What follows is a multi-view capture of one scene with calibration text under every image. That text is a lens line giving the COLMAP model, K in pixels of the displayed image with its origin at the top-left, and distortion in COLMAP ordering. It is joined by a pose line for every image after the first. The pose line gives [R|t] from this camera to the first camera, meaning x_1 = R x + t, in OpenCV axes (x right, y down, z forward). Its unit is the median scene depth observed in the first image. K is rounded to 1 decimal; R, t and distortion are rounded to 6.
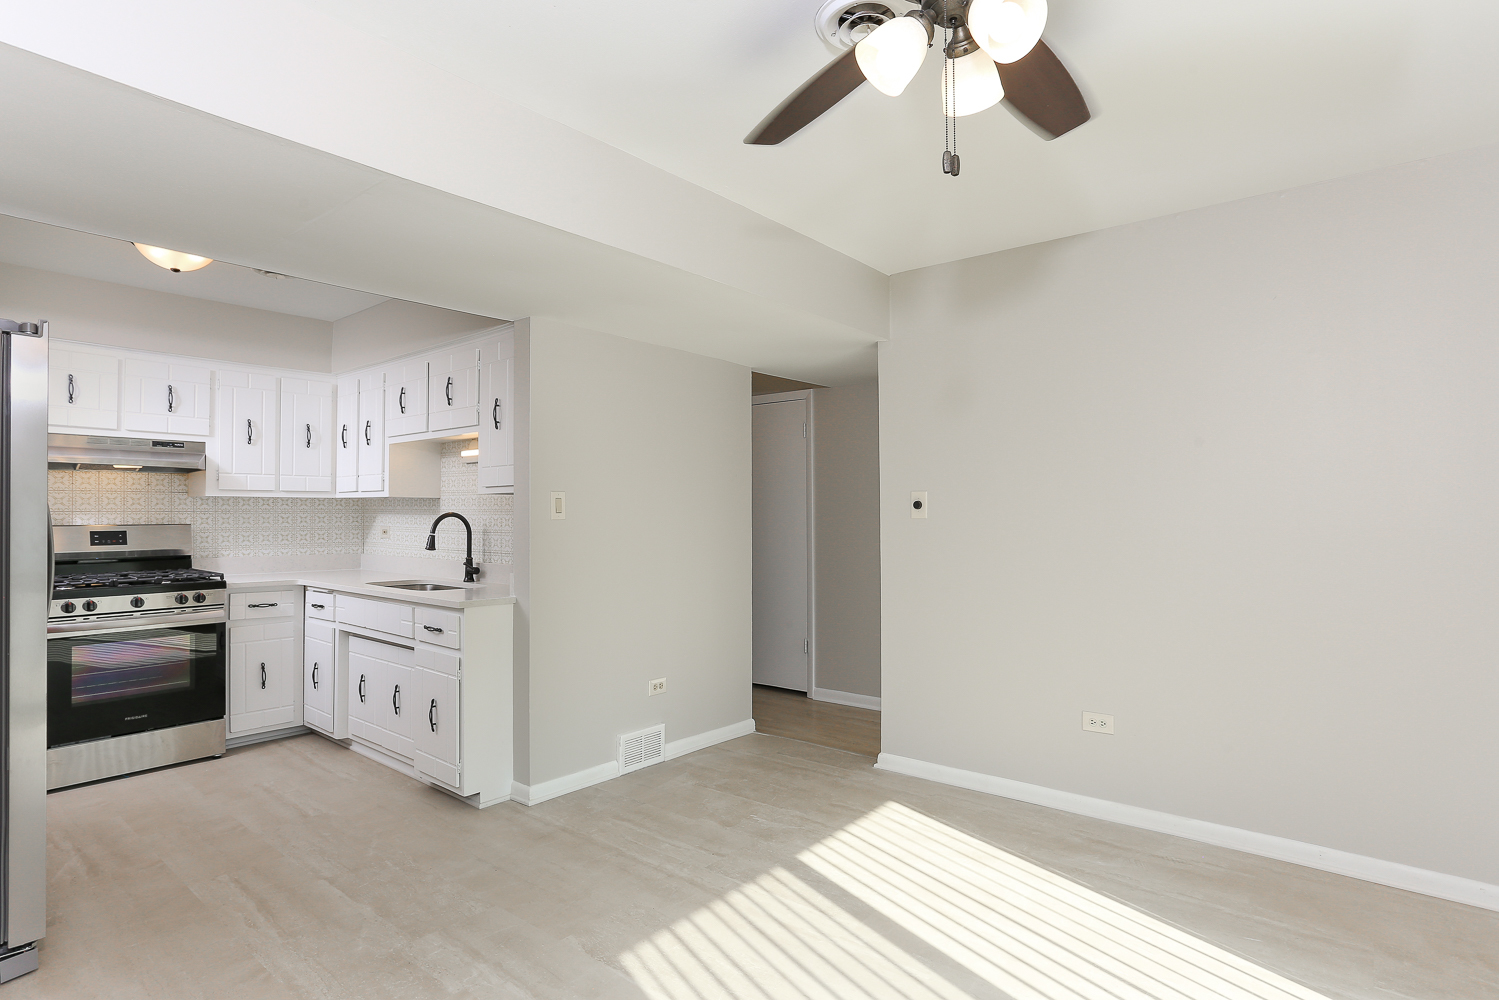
lens RADIAL K [[778.9, 0, 743.2], [0, 778.9, 501.8], [0, 0, 1]] dist [-0.032458, 0.014213]
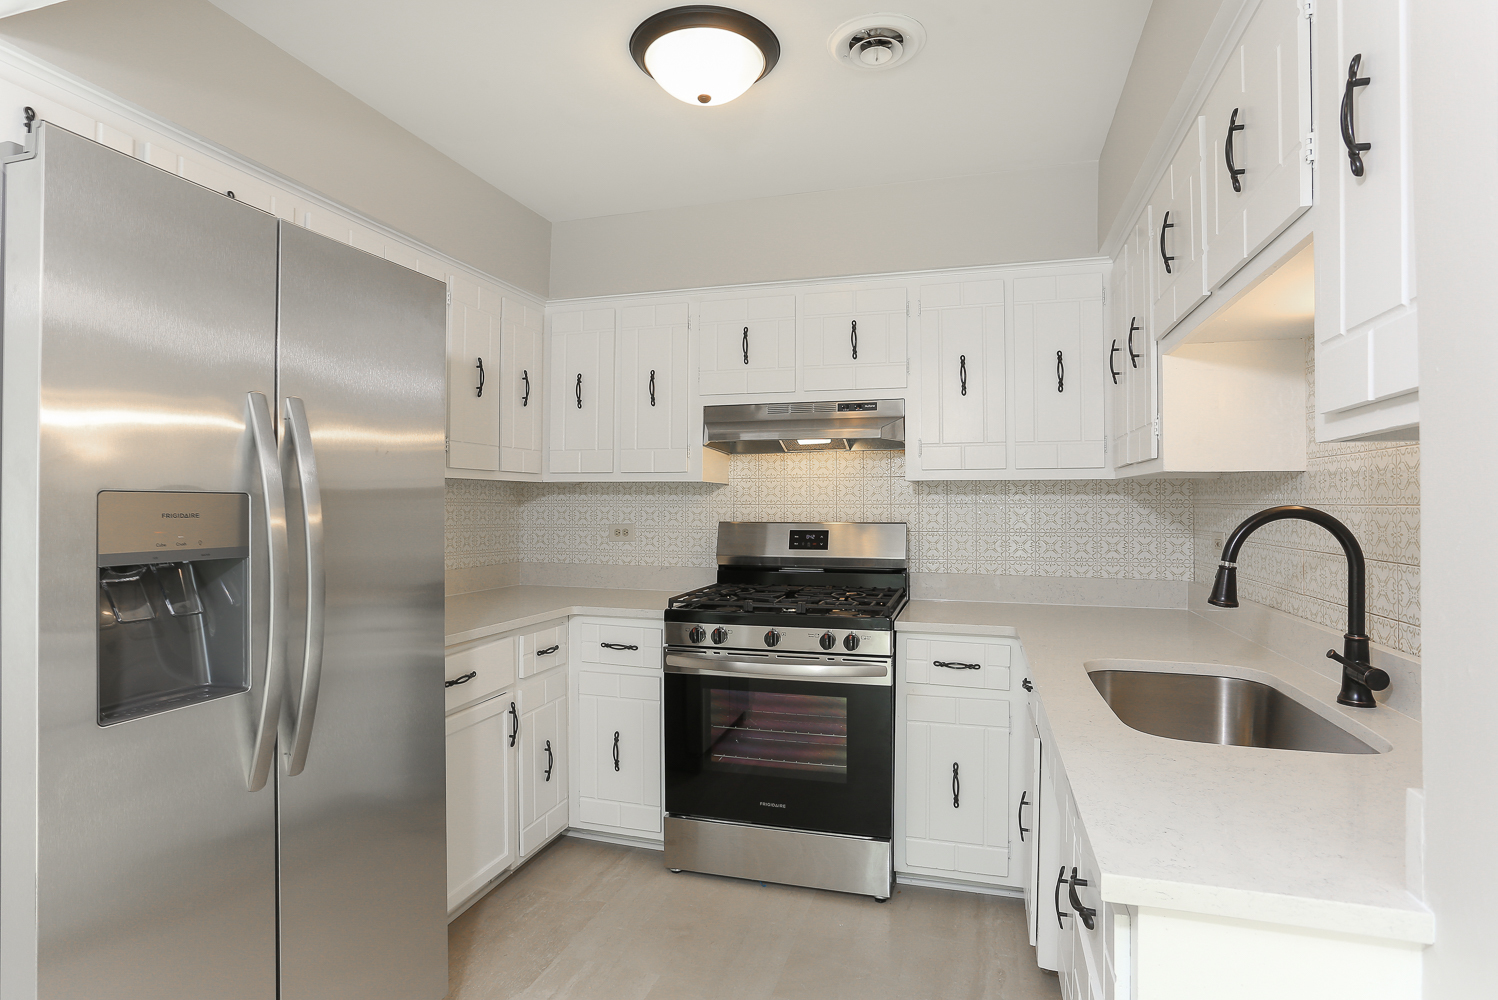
lens RADIAL K [[778.4, 0, 745.7], [0, 778.4, 501.2], [0, 0, 1]] dist [-0.032458, 0.014213]
pose [[0.387327, -0.004413, -0.921932, -0.164542], [0.010490, 0.999945, -0.000379, 0.010116], [0.921883, -0.009524, 0.387352, 0.713149]]
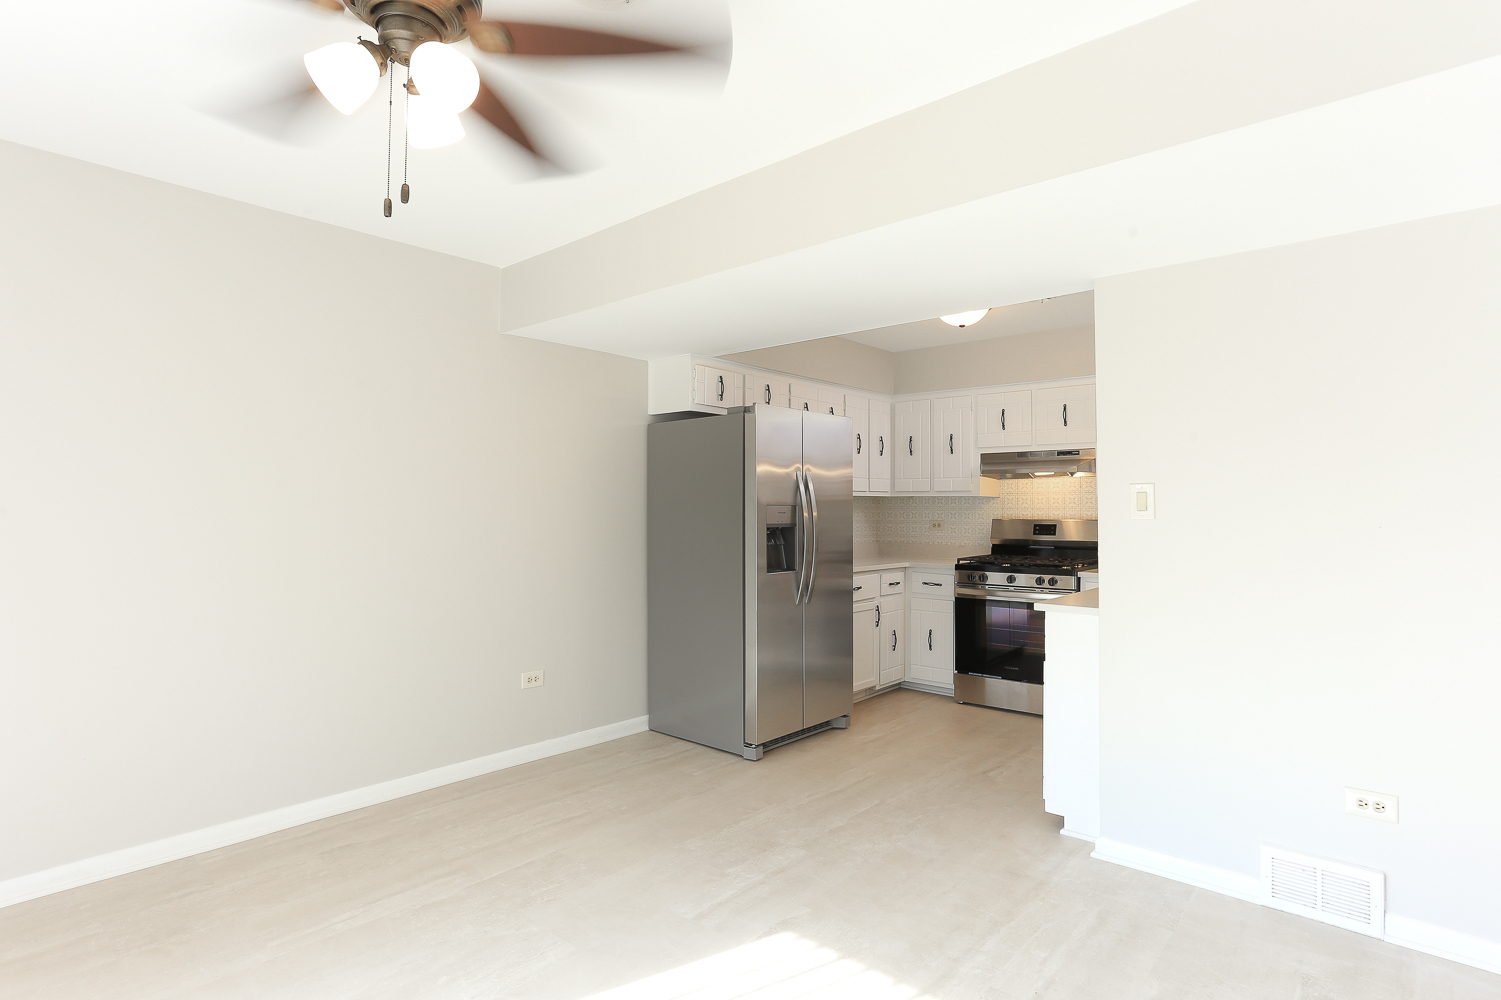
lens RADIAL K [[779.9, 0, 753.2], [0, 779.9, 499.1], [0, 0, 1]] dist [-0.032458, 0.014213]
pose [[-0.021952, -0.011213, -0.999696, 0.529022], [0.009455, 0.999890, -0.011423, 0.007459], [0.999714, -0.009703, -0.021844, 0.595924]]
